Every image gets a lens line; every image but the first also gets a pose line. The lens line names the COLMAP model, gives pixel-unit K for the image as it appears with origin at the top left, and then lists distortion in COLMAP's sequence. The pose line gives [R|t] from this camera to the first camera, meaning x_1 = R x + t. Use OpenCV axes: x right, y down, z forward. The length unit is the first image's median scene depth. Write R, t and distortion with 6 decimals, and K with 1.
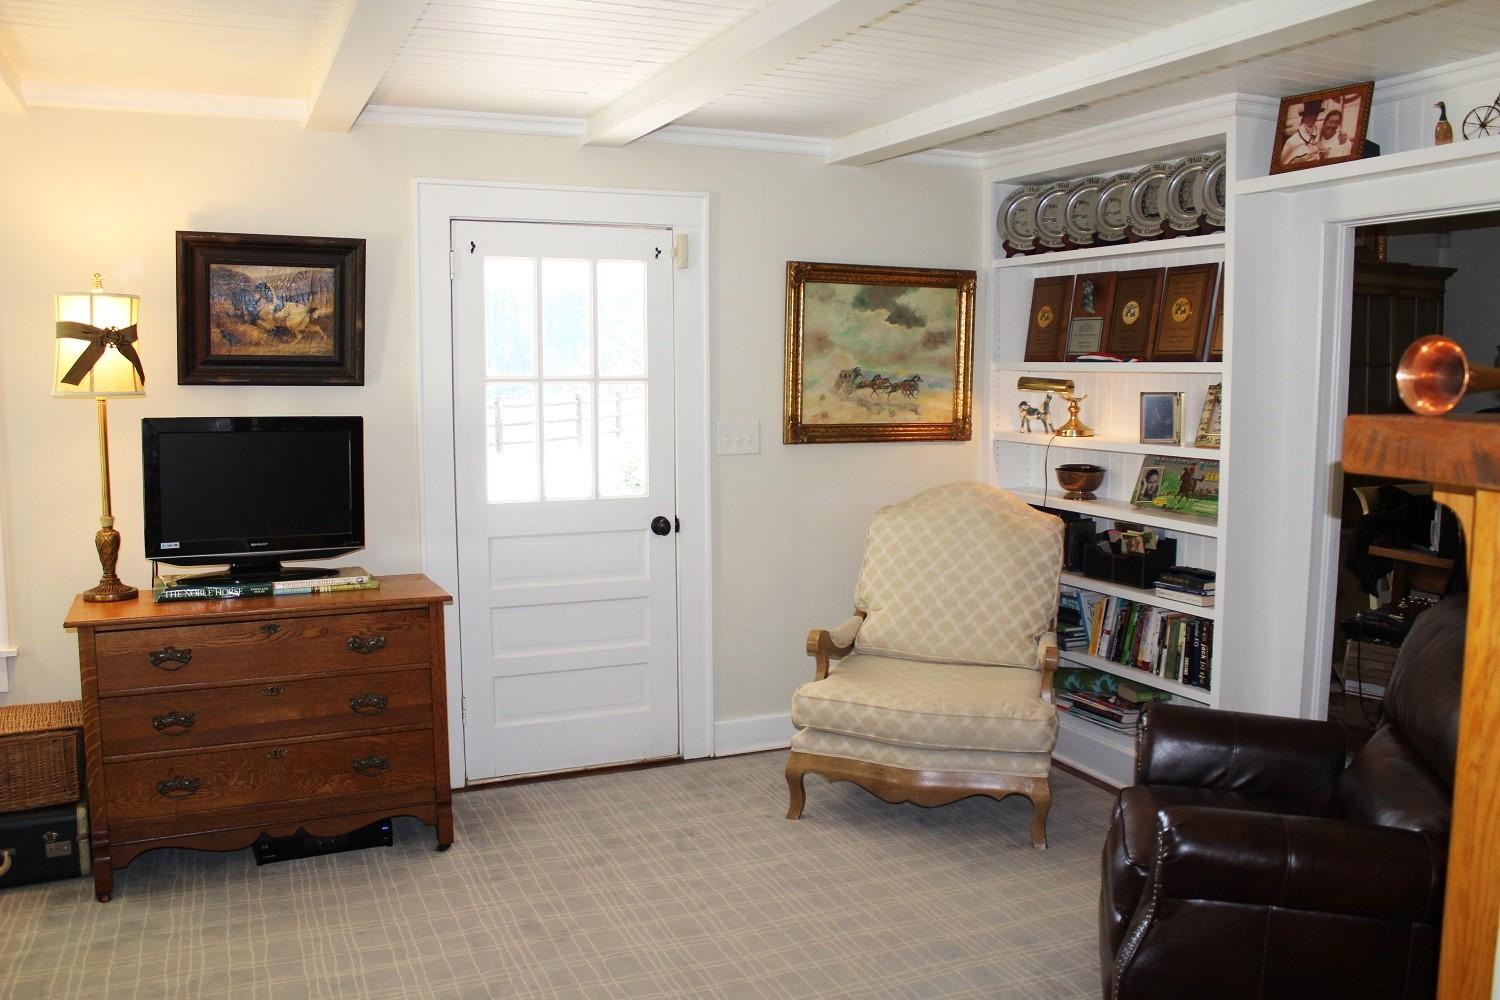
lens RADIAL K [[1187.5, 0, 750.0], [0, 1187.5, 500.0], [0, 0, 1]] dist [-0.160450, 0.086568]
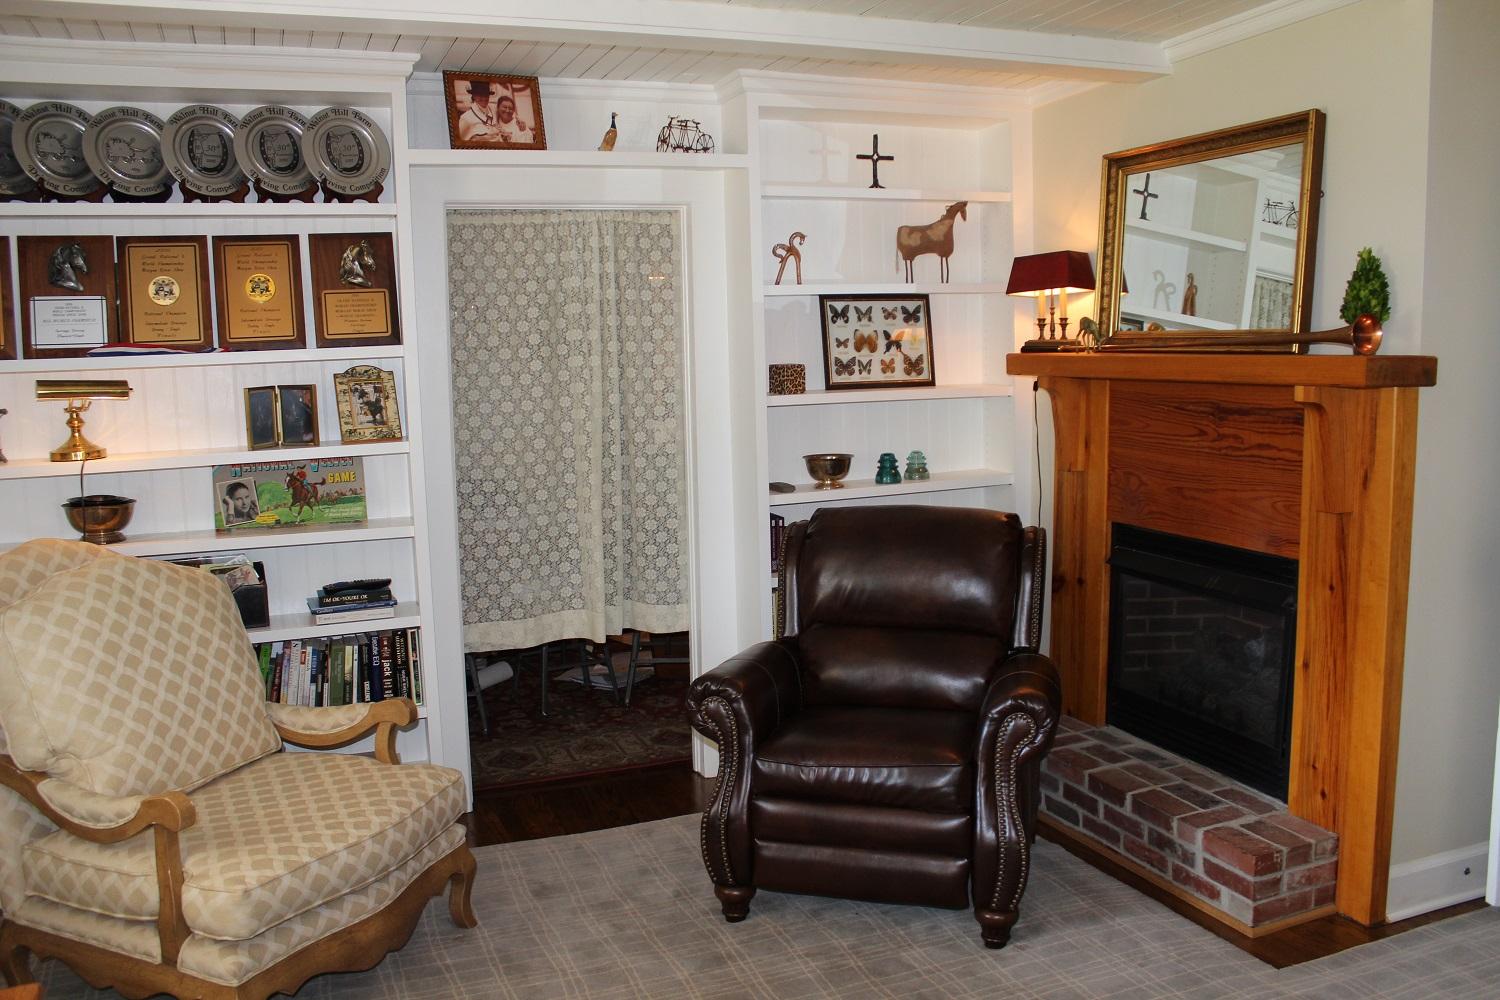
lens RADIAL K [[1187.5, 0, 750.0], [0, 1187.5, 500.0], [0, 0, 1]] dist [-0.160450, 0.086568]
pose [[0.076294, -0.127261, 0.988931, -0.507455], [0.135496, 0.983944, 0.116166, -0.070249], [-0.987836, 0.125134, 0.092313, 0.670297]]
